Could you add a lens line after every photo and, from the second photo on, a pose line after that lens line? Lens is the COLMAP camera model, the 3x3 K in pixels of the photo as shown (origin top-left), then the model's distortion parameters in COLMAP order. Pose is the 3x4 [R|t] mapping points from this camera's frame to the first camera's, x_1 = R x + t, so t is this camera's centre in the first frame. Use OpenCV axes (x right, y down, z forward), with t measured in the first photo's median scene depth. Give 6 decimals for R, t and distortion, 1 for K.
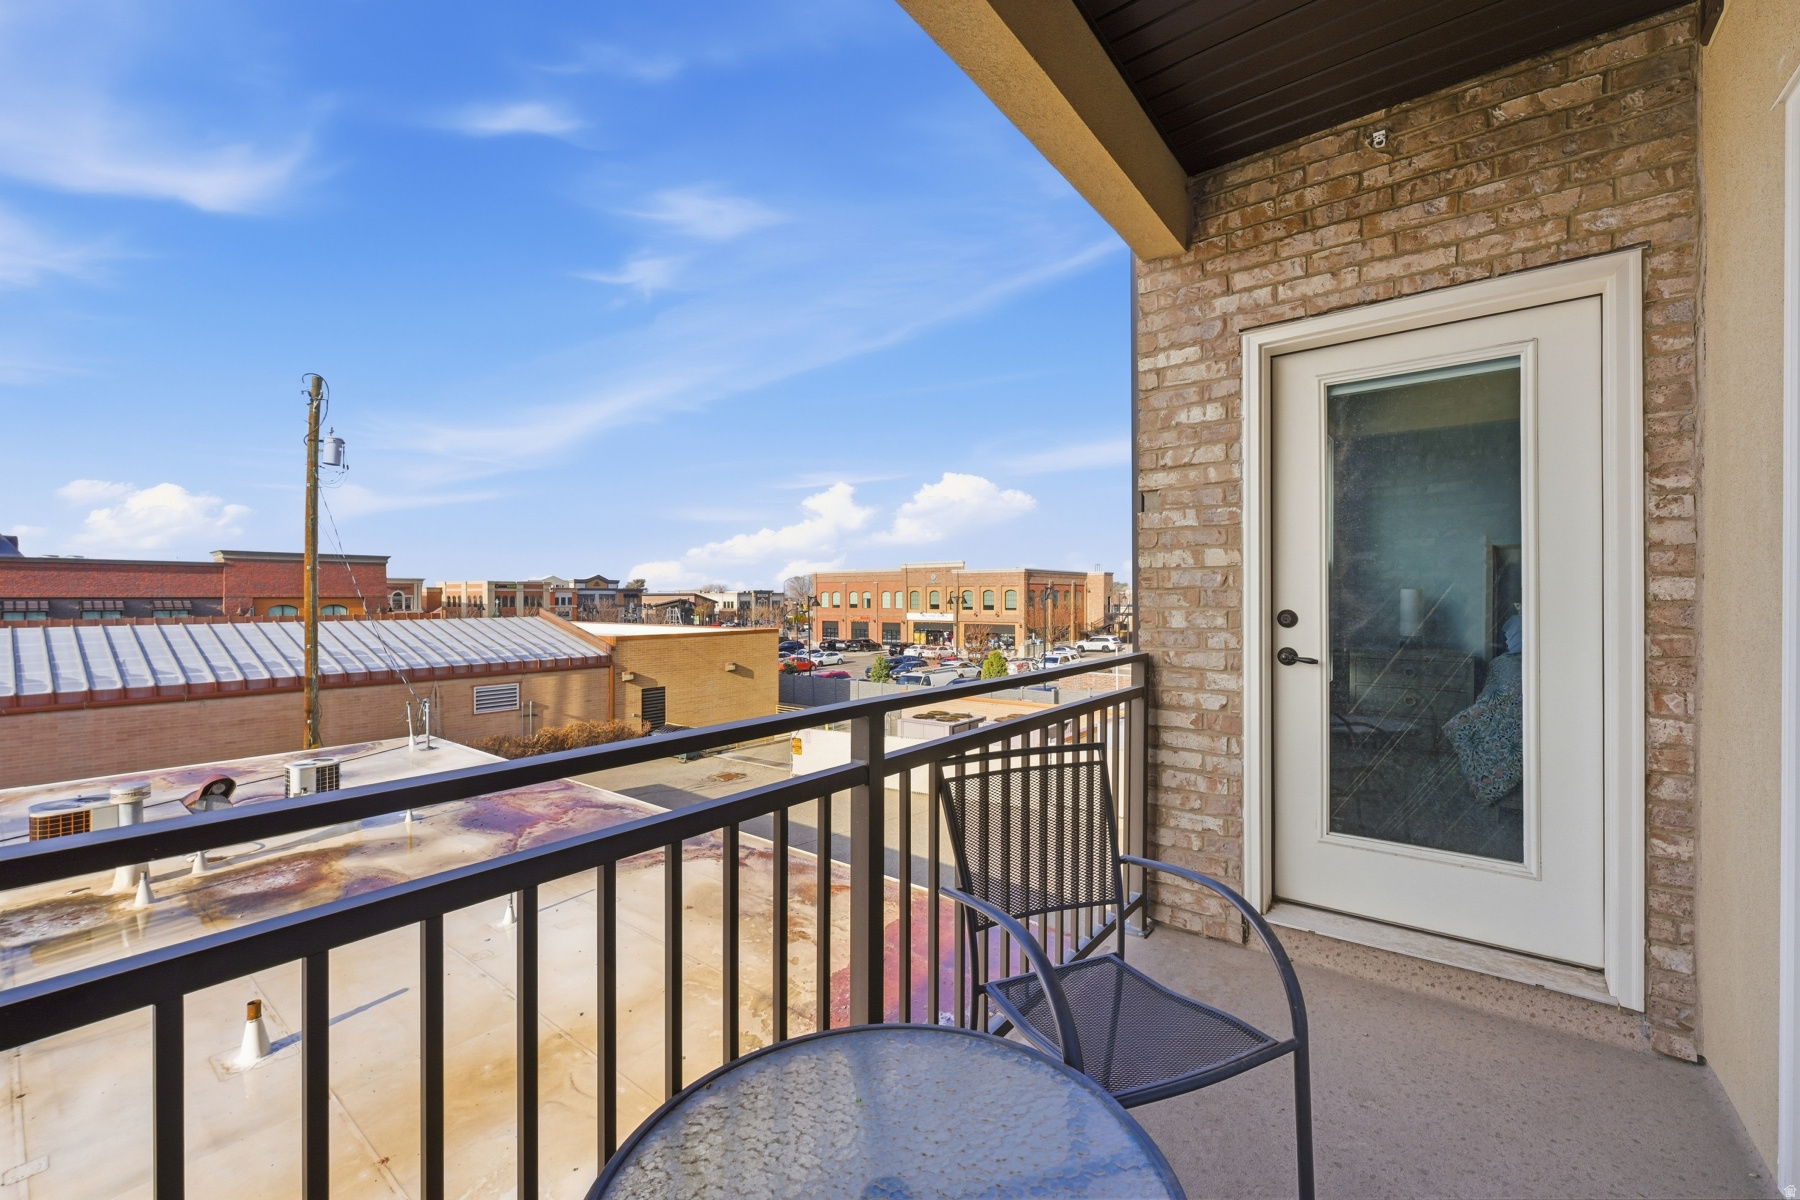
lens RADIAL K [[733.3, 0, 901.7], [0, 733.3, 598.7], [0, 0, 1]] dist [-0.000688, 0.000006]
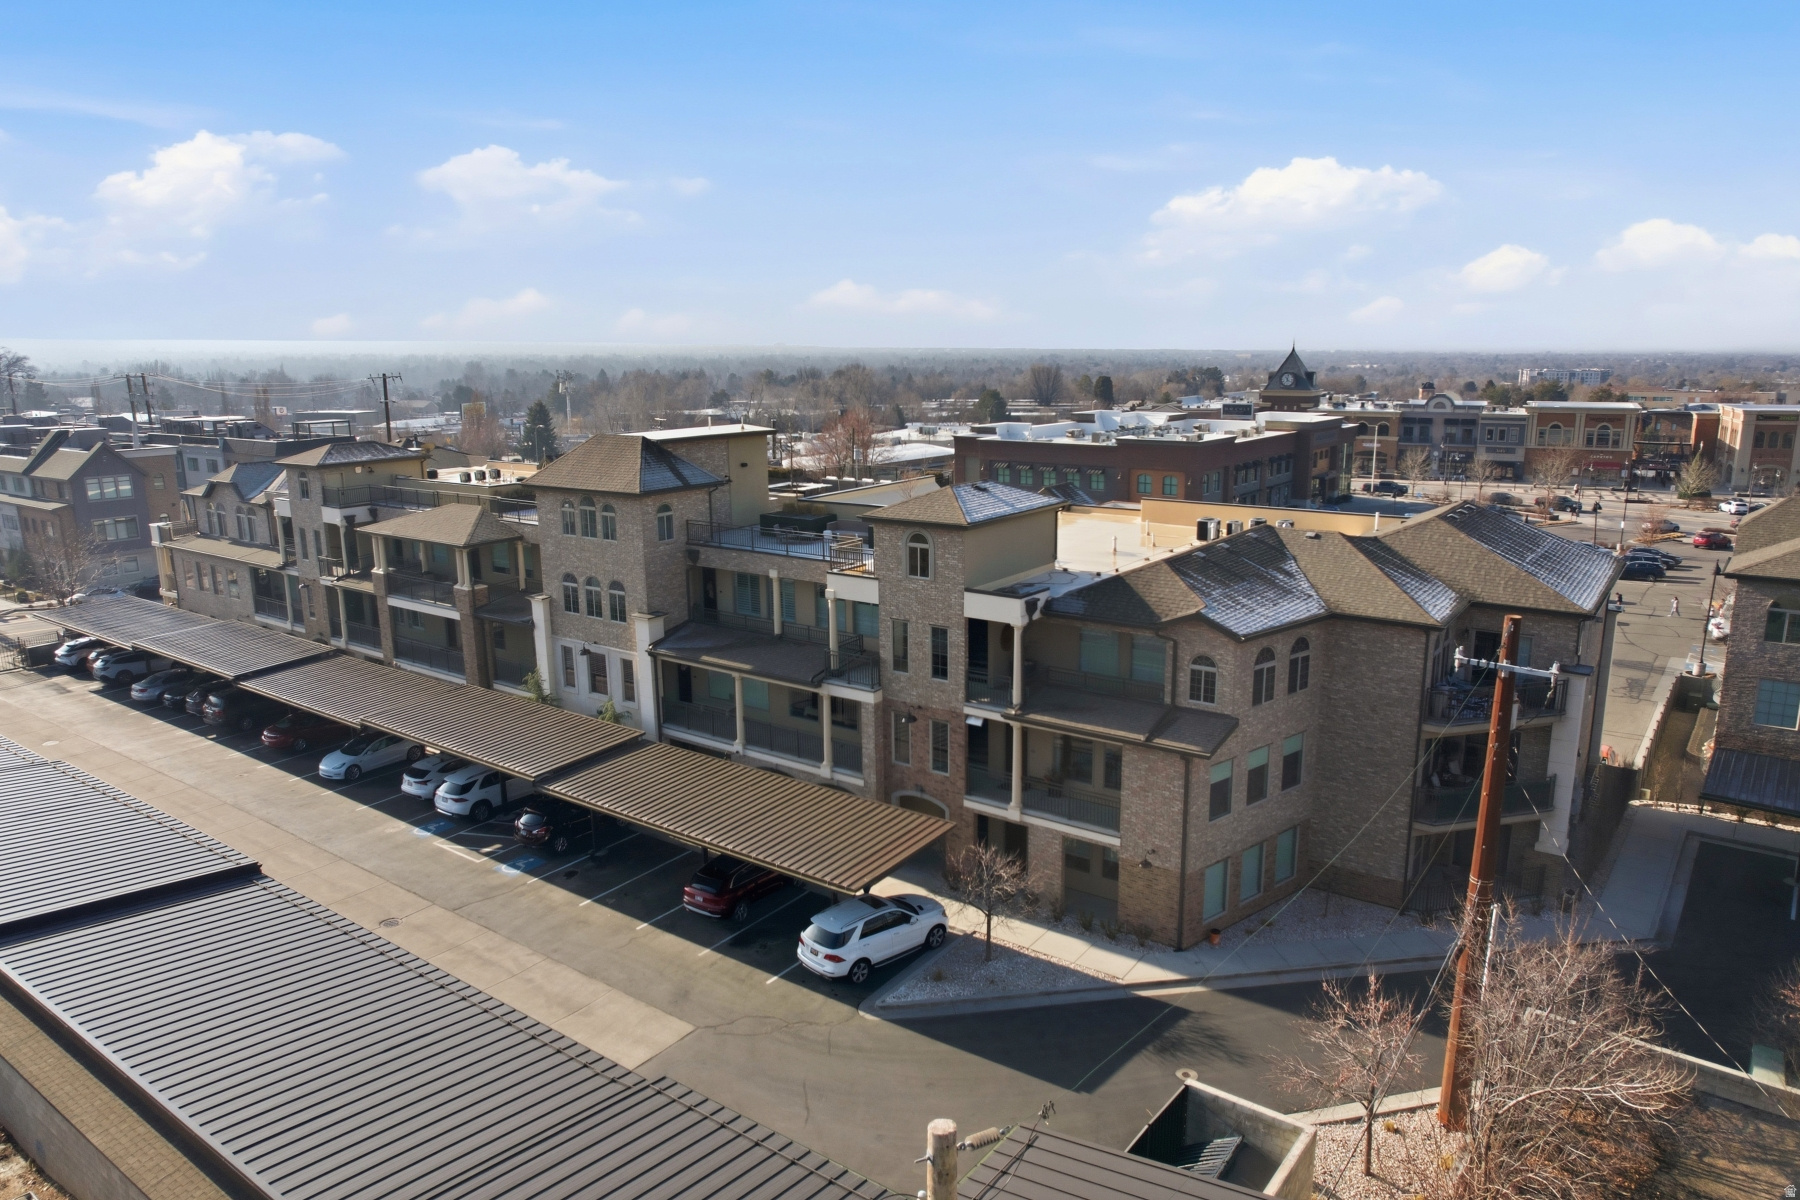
lens RADIAL K [[1157.5, 0, 893.5], [0, 1157.5, 618.6], [0, 0, 1]] dist [-0.051232, 0.017405]
pose [[0.024368, 0.228067, -0.973341, 0.827303], [0.010139, 0.973523, 0.228363, -0.135566], [0.999652, -0.015433, 0.021410, 0.239130]]
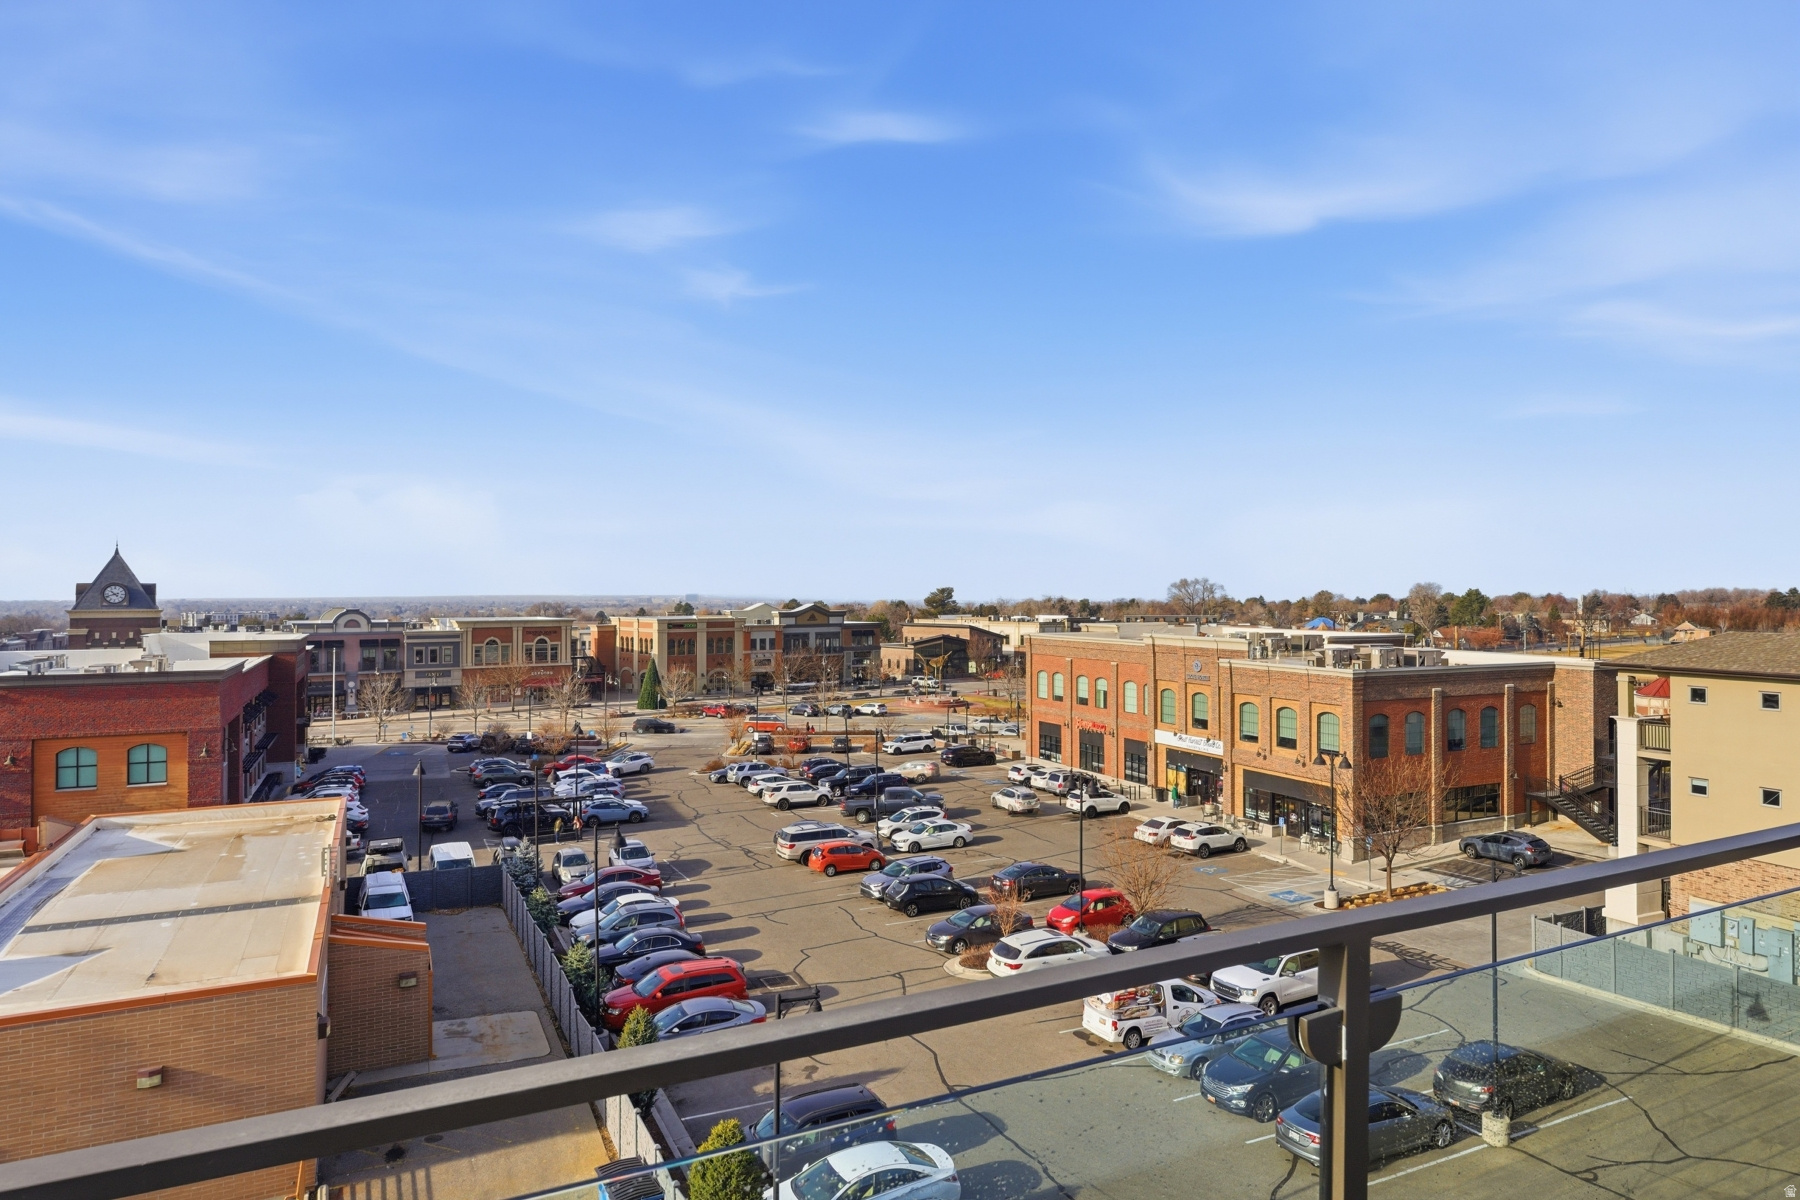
lens RADIAL K [[1081.0, 0, 902.5], [0, 1081.0, 592.7], [0, 0, 1]] dist [0.002733, -0.002603]
pose [[0.902644, 0.000440, -0.430388, 0.175896], [-0.001292, 0.999998, -0.001687, -0.076318], [0.430386, 0.002079, 0.902643, 0.222093]]
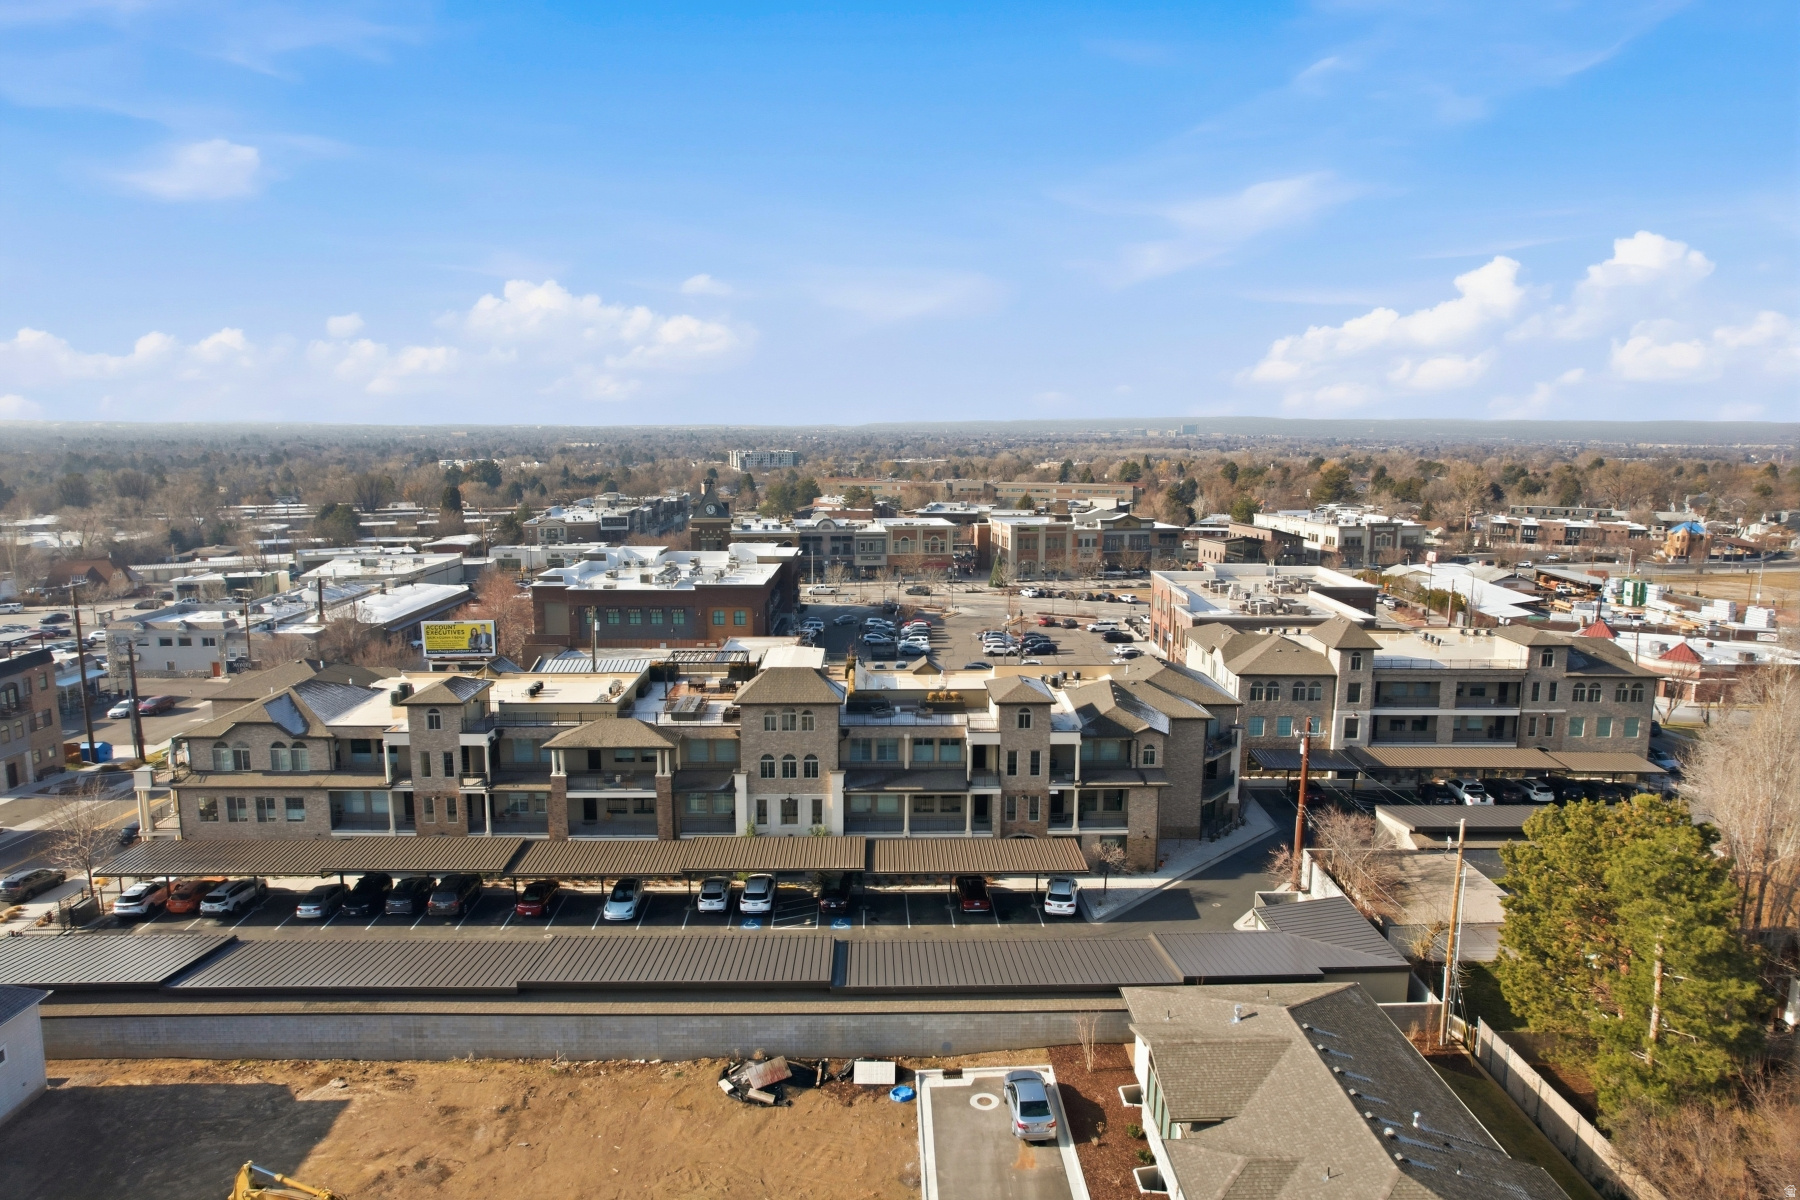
lens RADIAL K [[1157.5, 0, 898.9], [0, 1157.5, 612.4], [0, 0, 1]] dist [-0.051232, 0.017405]
pose [[0.633405, 0.130878, -0.762673, 0.995469], [-0.006901, 0.986510, 0.163558, -0.270975], [0.773790, -0.098335, 0.625763, -0.305540]]
